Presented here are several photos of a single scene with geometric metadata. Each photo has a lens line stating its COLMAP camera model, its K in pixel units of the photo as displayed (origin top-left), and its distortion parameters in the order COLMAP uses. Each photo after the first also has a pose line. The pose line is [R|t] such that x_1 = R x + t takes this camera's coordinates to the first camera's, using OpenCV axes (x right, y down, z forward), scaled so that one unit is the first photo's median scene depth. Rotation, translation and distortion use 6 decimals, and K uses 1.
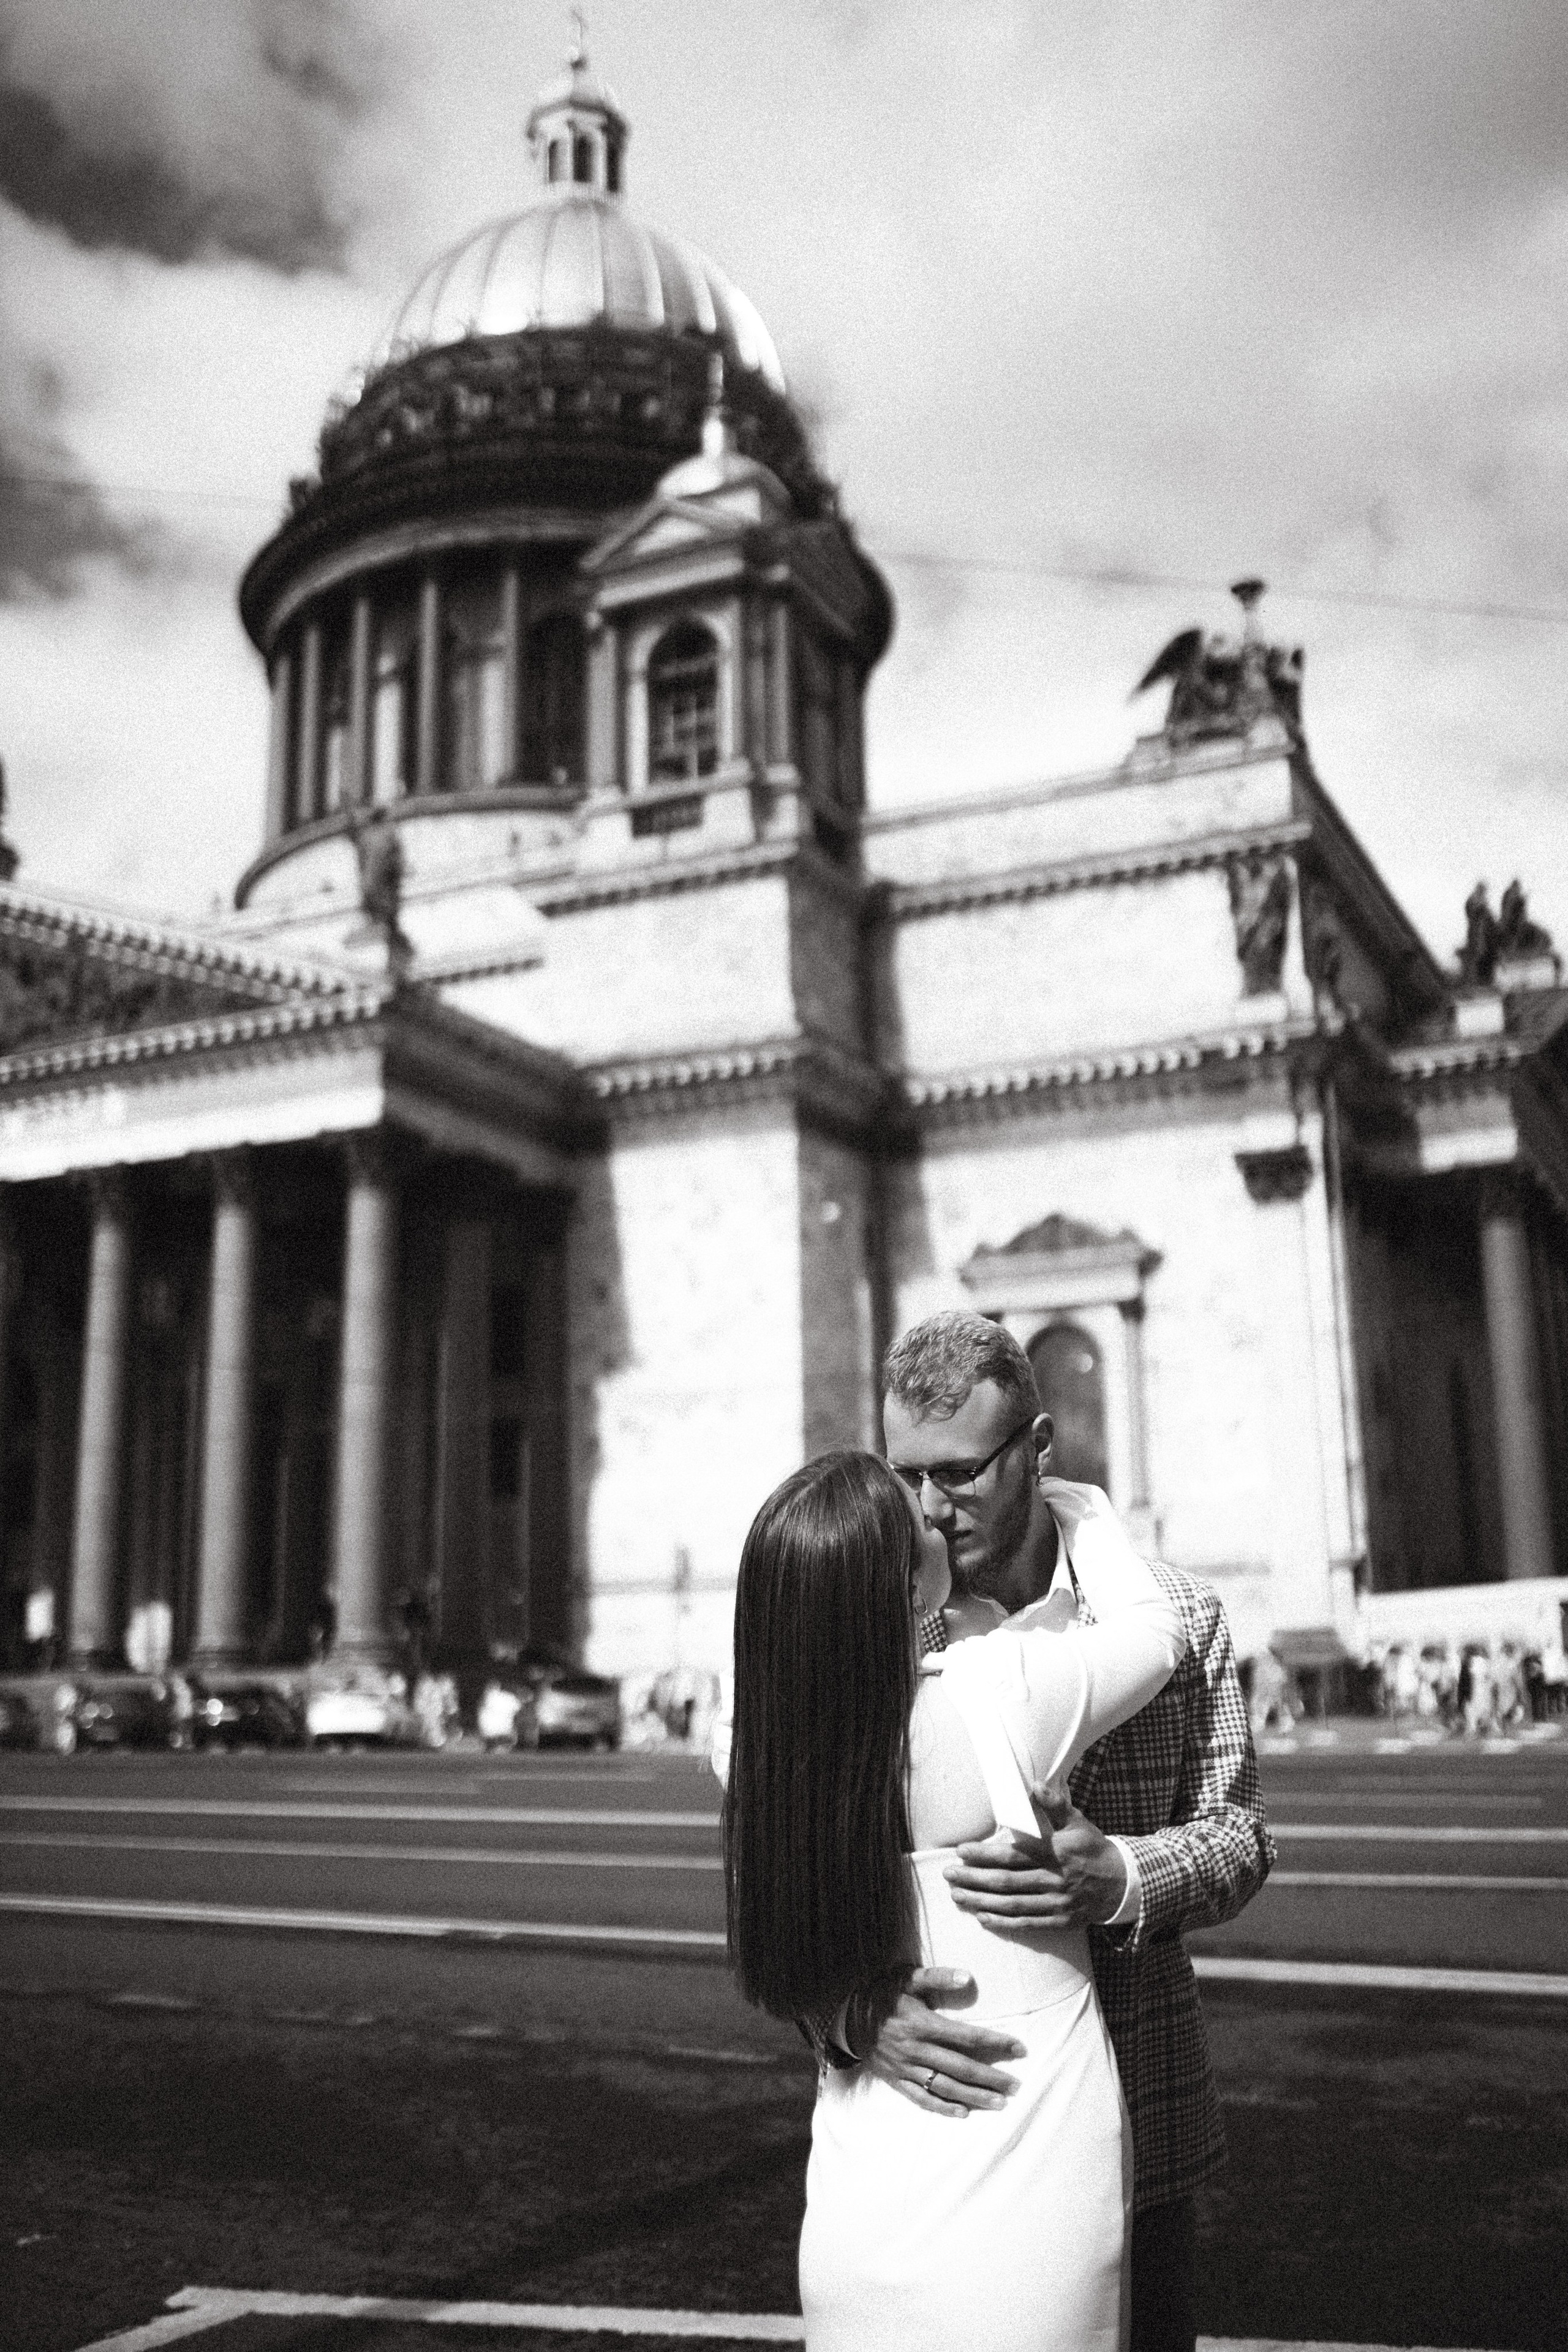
lens RADIAL K [[2370.9, 0, 795.0], [0, 2370.9, 1163.7], [0, 0, 1]] dist [-0.015304, 0.000000]
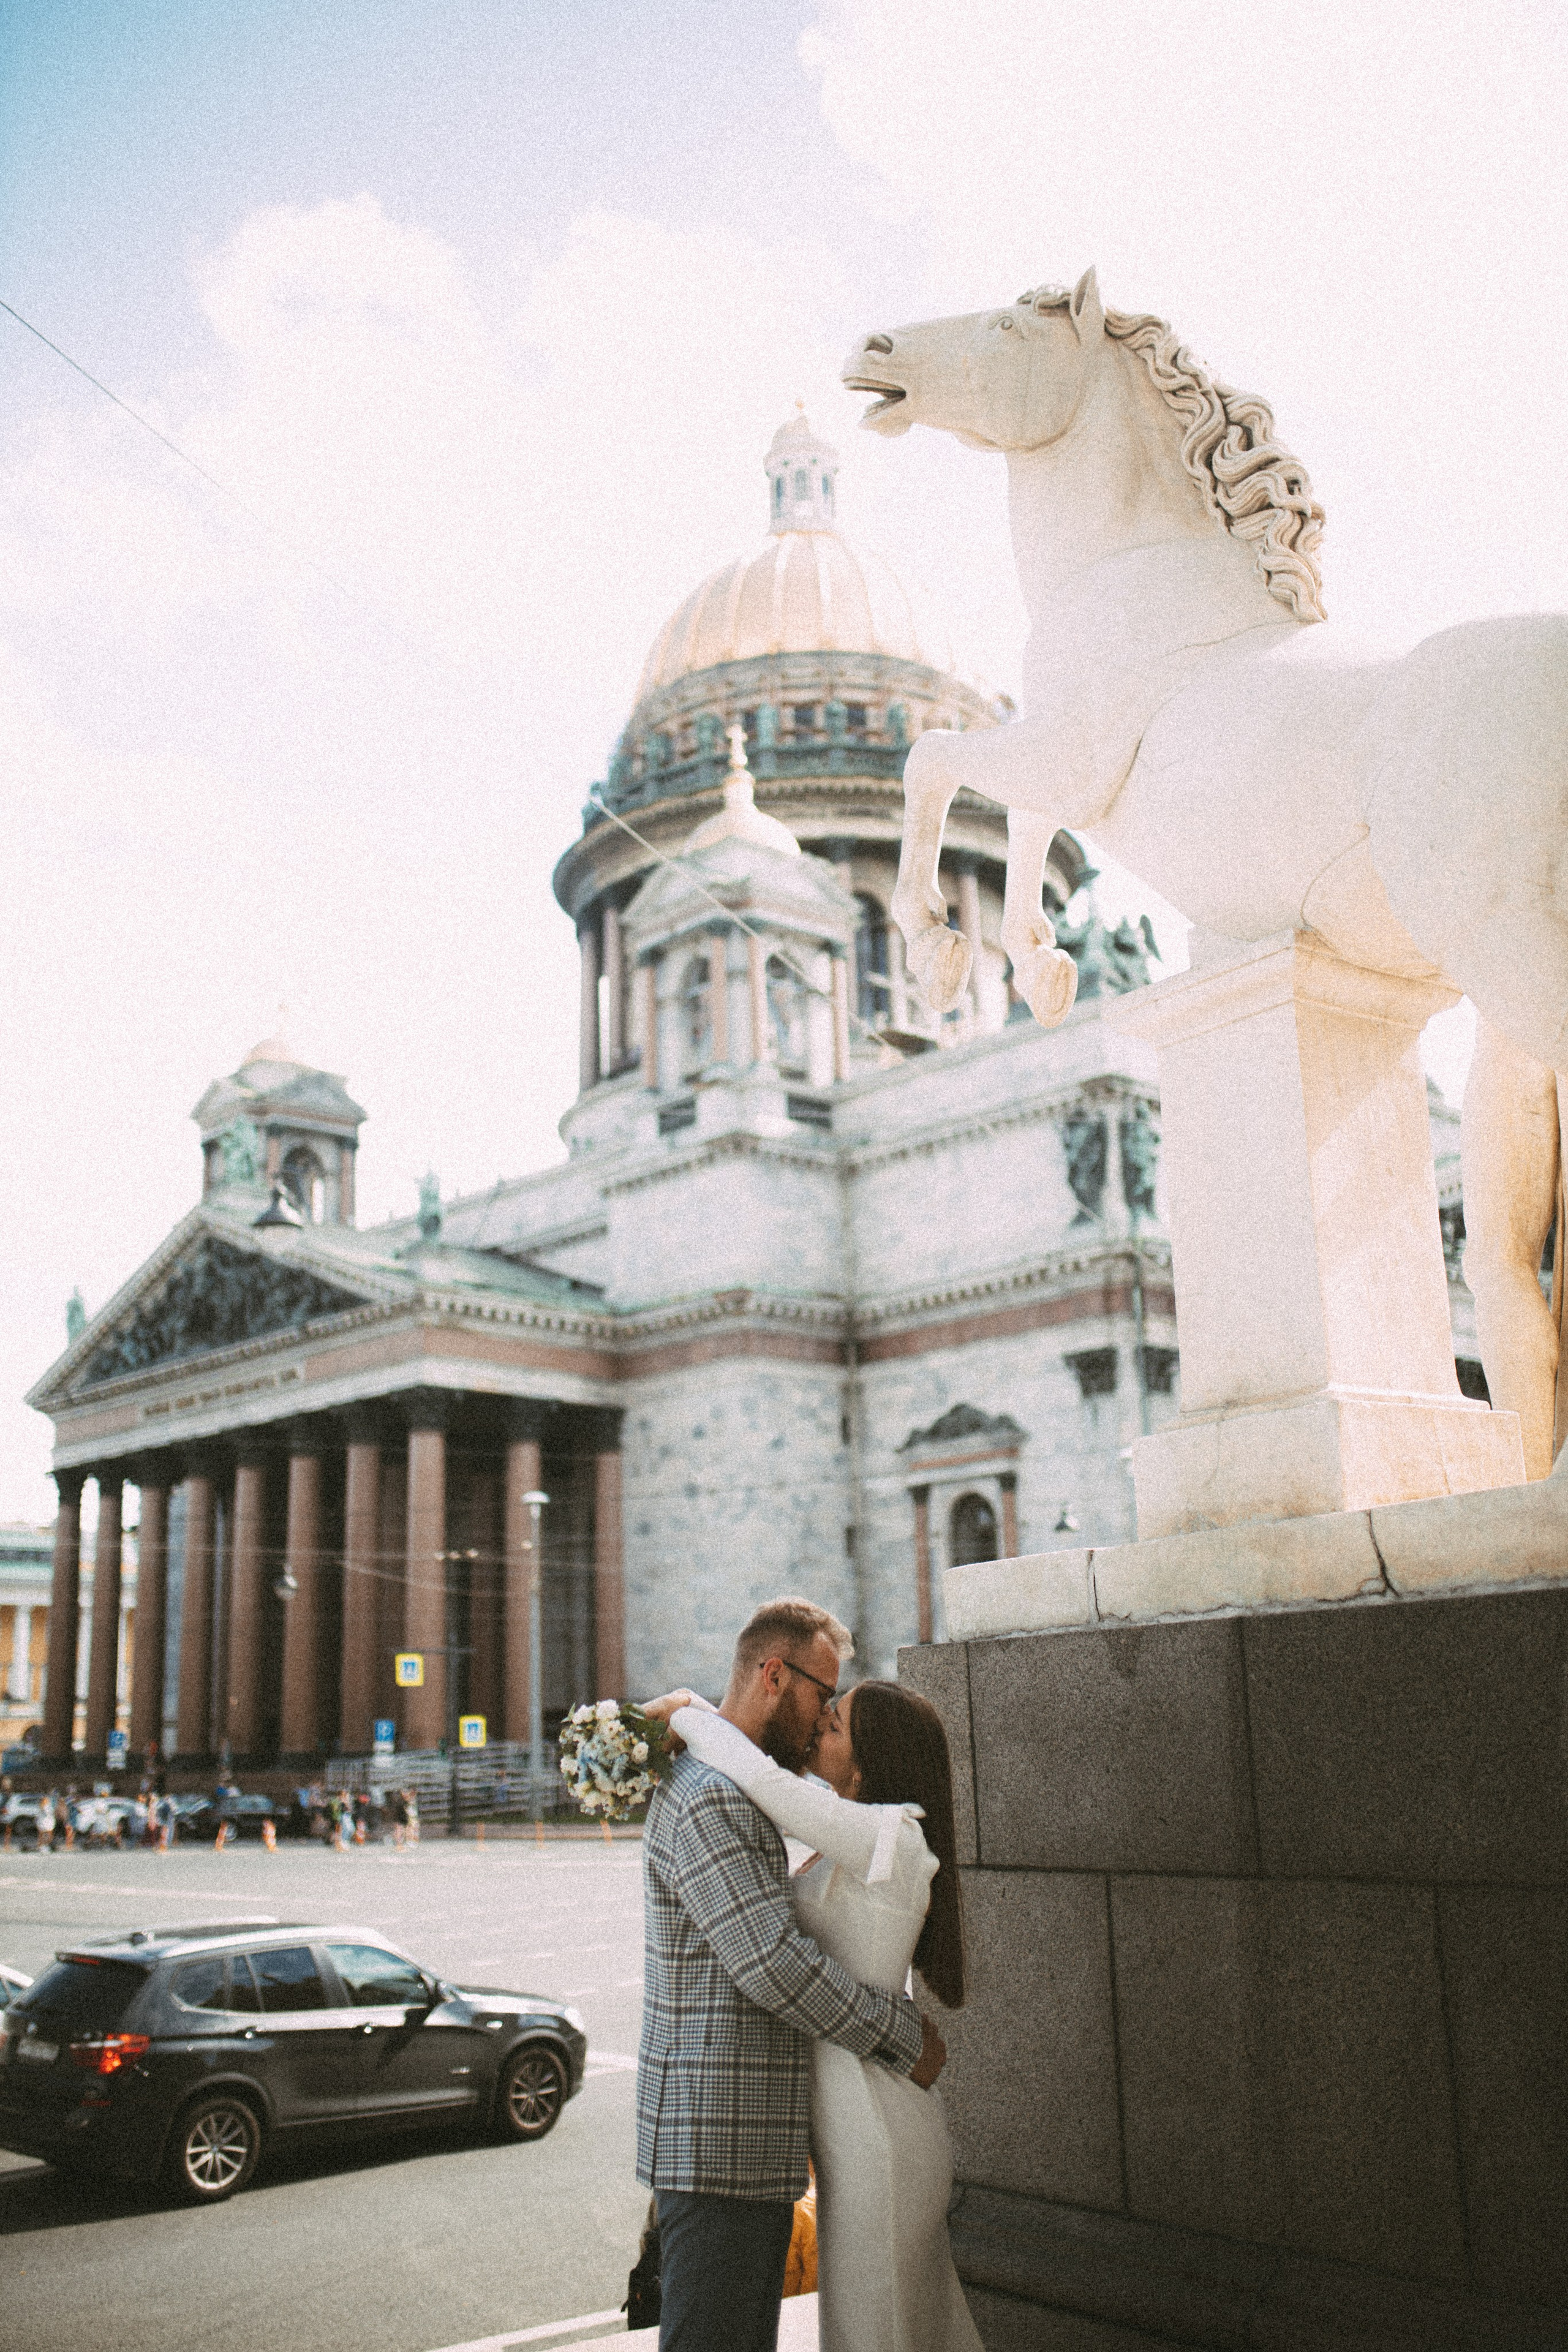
lens RADIAL K [[2370.9, 0, 780.2], [0, 2370.9, 1154.7], [0, 0, 1]] dist [-0.015304, 0.000000]
pose [[0.937612, -0.091959, -0.335303, 0.462574], [0.084858, 0.995750, -0.035802, -0.076743], [0.337170, 0.005115, 0.941430, -0.224751]]
